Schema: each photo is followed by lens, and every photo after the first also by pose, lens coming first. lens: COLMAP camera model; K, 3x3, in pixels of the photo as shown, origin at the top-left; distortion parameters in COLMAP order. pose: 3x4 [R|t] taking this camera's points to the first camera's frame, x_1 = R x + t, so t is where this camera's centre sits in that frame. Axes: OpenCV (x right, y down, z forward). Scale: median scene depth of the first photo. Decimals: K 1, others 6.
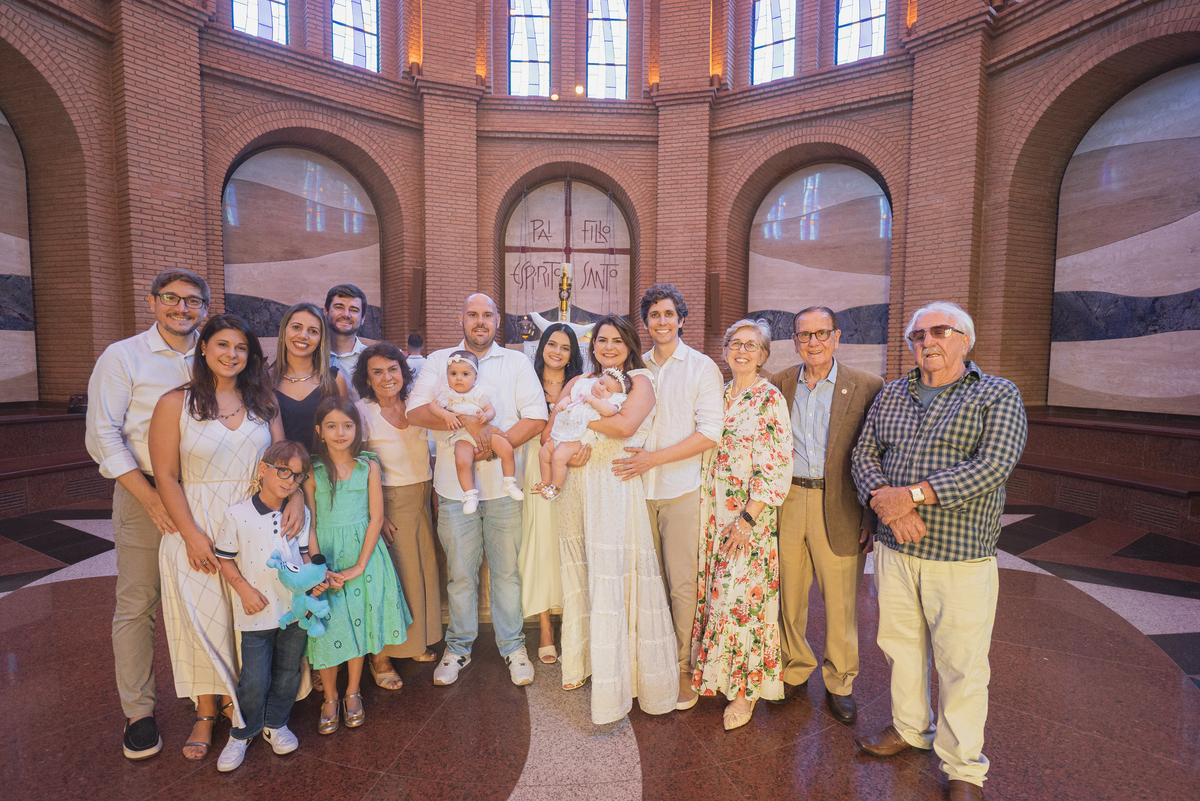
lens RADIAL K [[601.6, 0, 603.9], [0, 601.6, 405.7], [0, 0, 1]] dist [-0.023582, 0.009315]
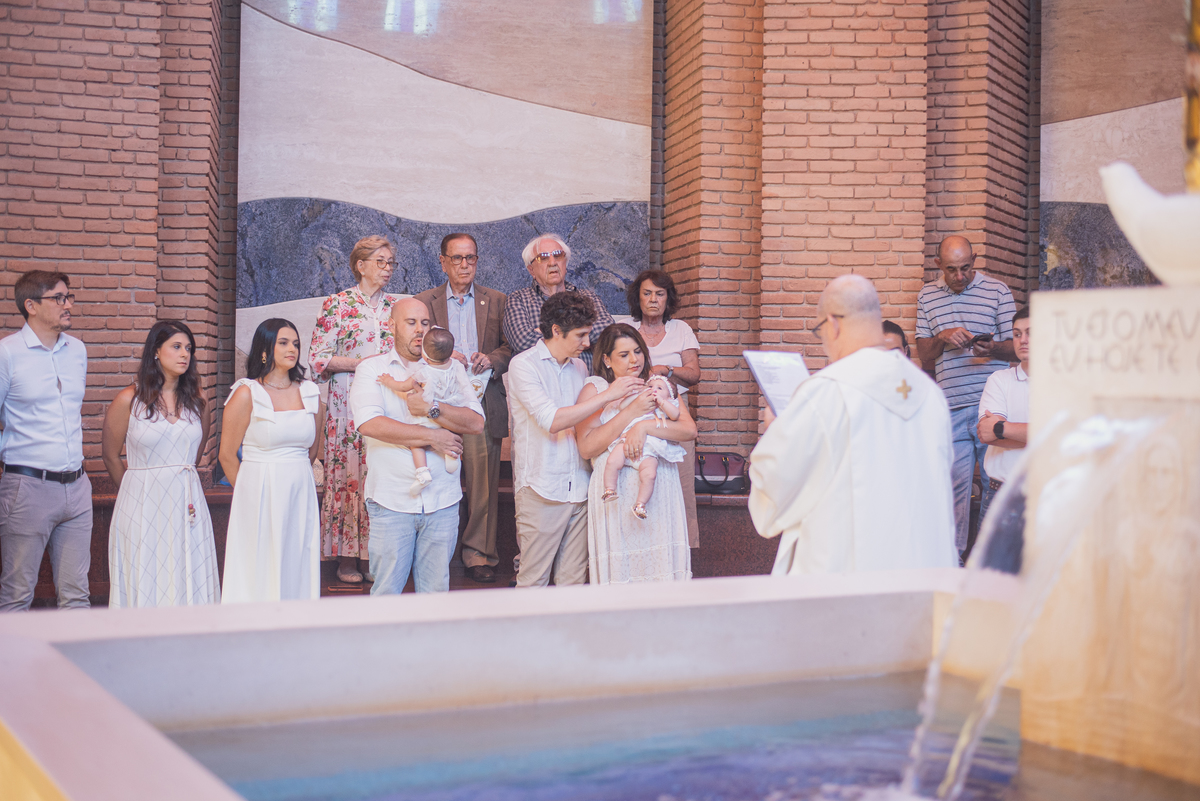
lens RADIAL K [[1767.8, 0, 602.6], [0, 1767.8, 395.0], [0, 0, 1]] dist [-0.090727, 0.000000]
pose [[0.429783, 0.011271, -0.902862, 0.260455], [-0.077534, 0.996690, -0.024466, -0.022468], [0.899597, 0.080517, 0.429234, 0.324181]]
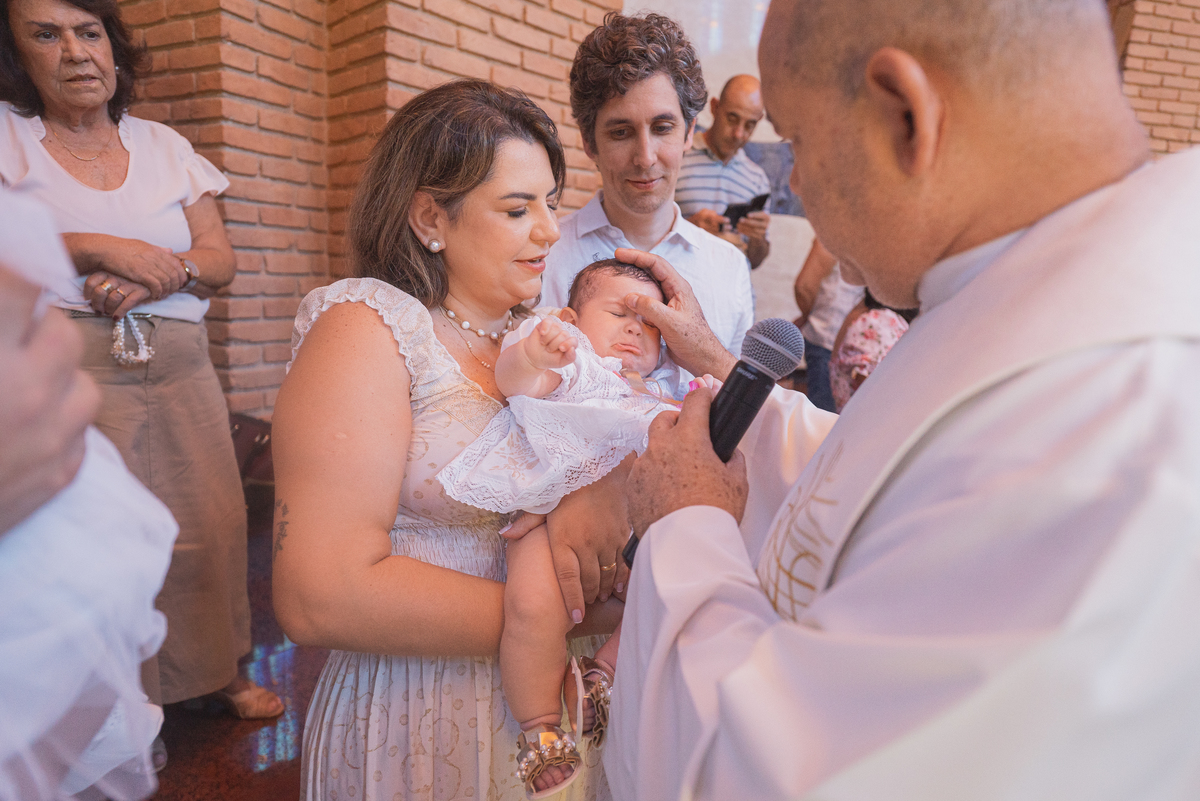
lens RADIAL K [[743.7, 0, 596.2], [0, 743.7, 400.9], [0, 0, 1]] dist [0.003803, -0.000337]
pose [[0.970614, 0.089751, -0.223277, -0.561938], [-0.070626, 0.993230, 0.092231, -0.052811], [0.230043, -0.073752, 0.970382, 0.649352]]
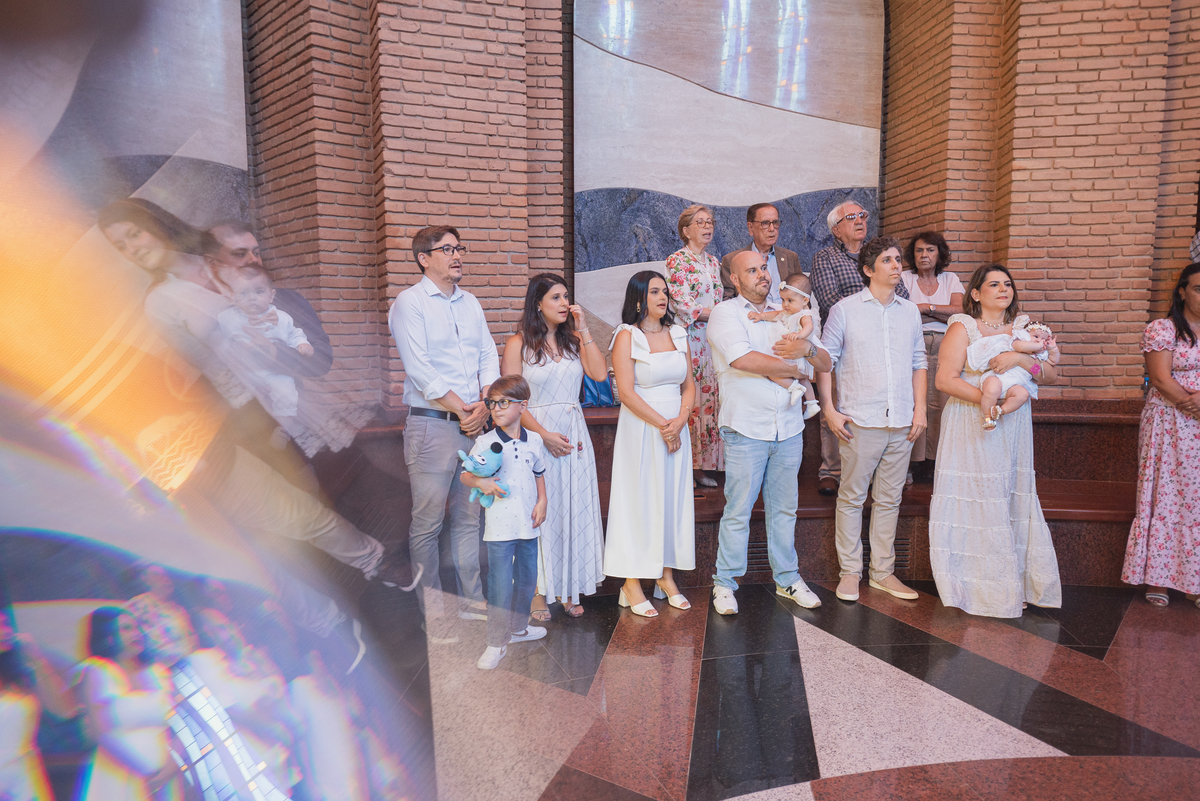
lens RADIAL K [[800.3, 0, 606.7], [0, 800.3, 400.8], [0, 0, 1]] dist [0.003838, -0.003515]
pose [[0.359420, 0.087896, -0.929027, -0.222255], [-0.066451, 0.995438, 0.068471, -0.026284], [0.930807, 0.037125, 0.363621, 0.373795]]
